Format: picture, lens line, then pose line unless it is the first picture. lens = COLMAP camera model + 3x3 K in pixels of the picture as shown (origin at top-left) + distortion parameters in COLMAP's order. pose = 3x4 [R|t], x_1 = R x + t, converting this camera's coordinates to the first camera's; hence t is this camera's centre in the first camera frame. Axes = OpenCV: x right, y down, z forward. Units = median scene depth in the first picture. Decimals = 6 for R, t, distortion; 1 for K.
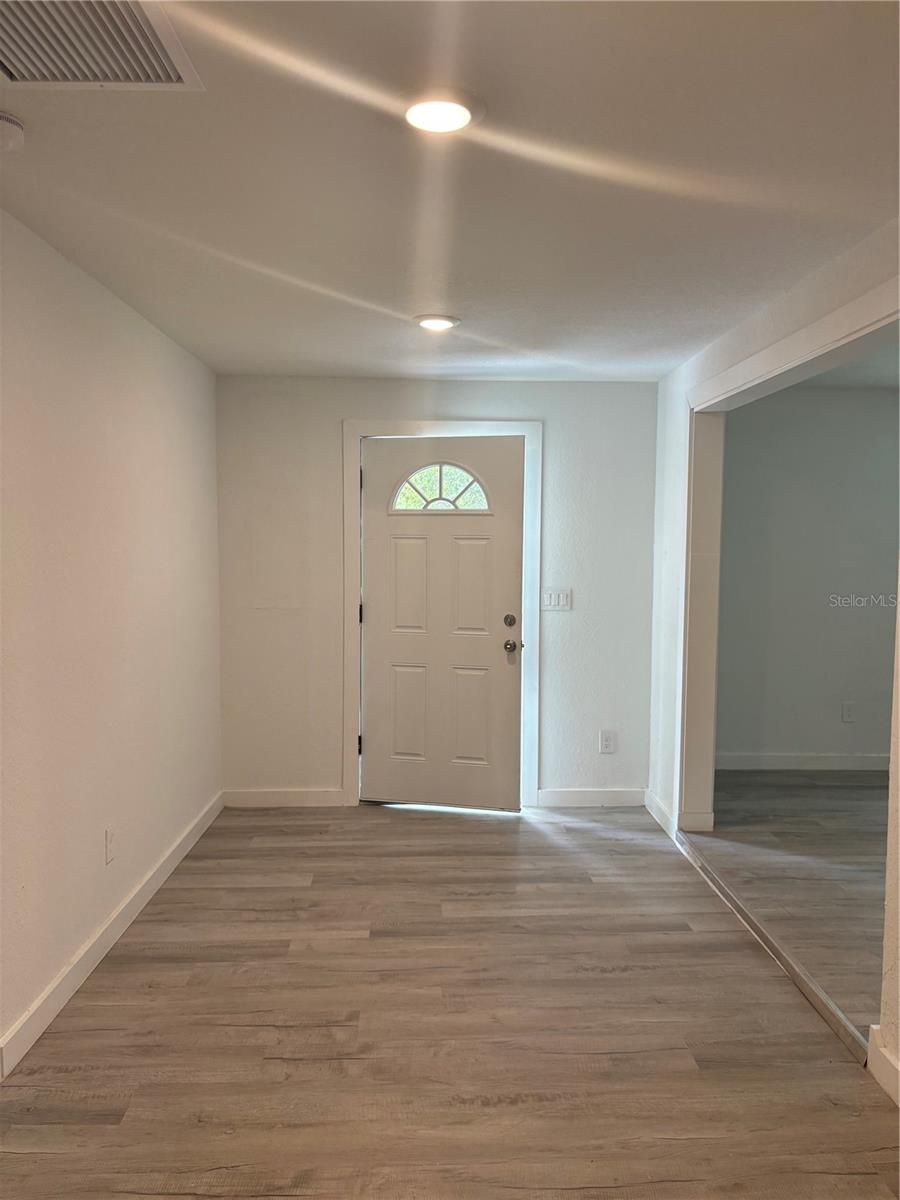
lens RADIAL K [[916.2, 0, 450.0], [0, 916.2, 600.0], [0, 0, 1]] dist [0.113239, -0.169229]
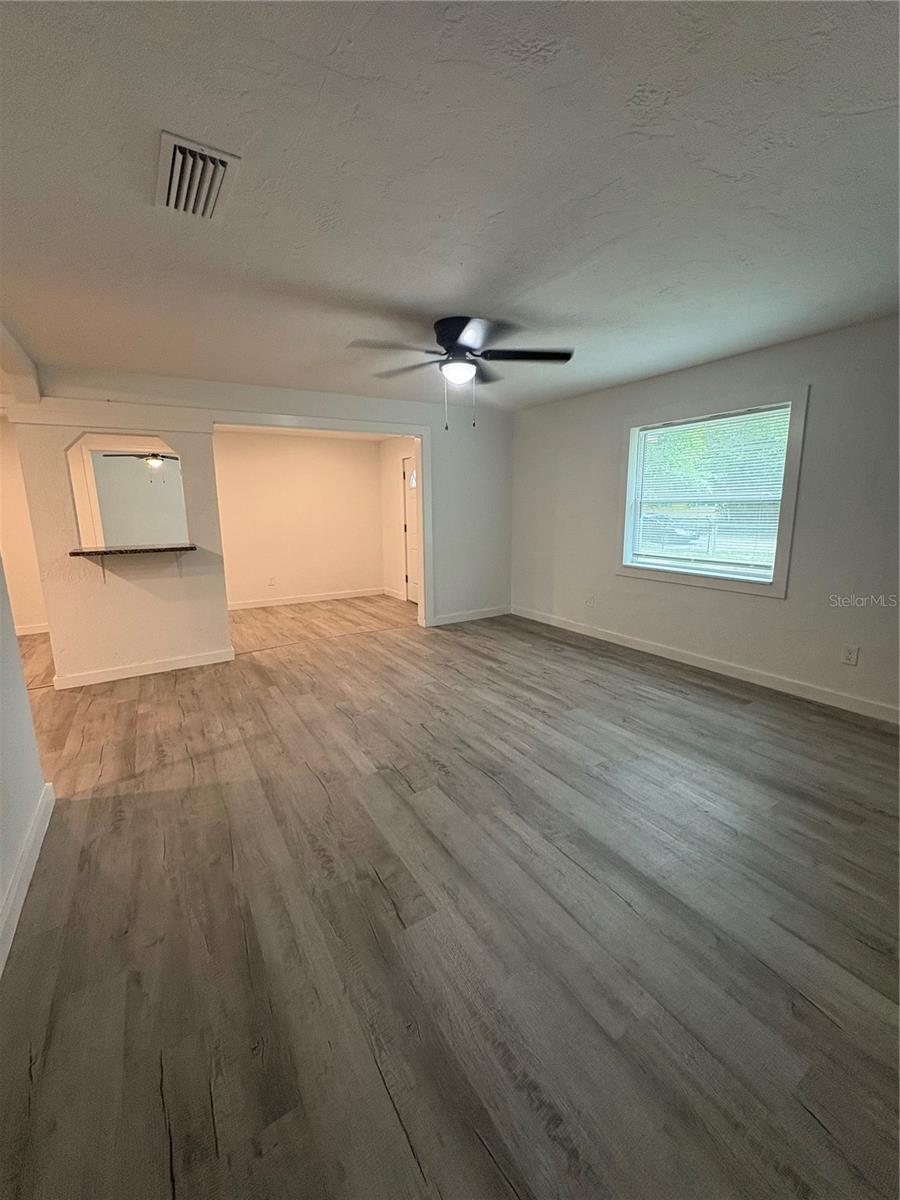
lens RADIAL K [[478.0, 0, 450.0], [0, 478.0, 600.0], [0, 0, 1]] dist [0.002364, 0.000214]
pose [[0.510899, 0.154335, -0.845673, 1.832215], [-0.038634, 0.986880, 0.156766, -0.004942], [0.858772, -0.047420, 0.510159, 0.652642]]
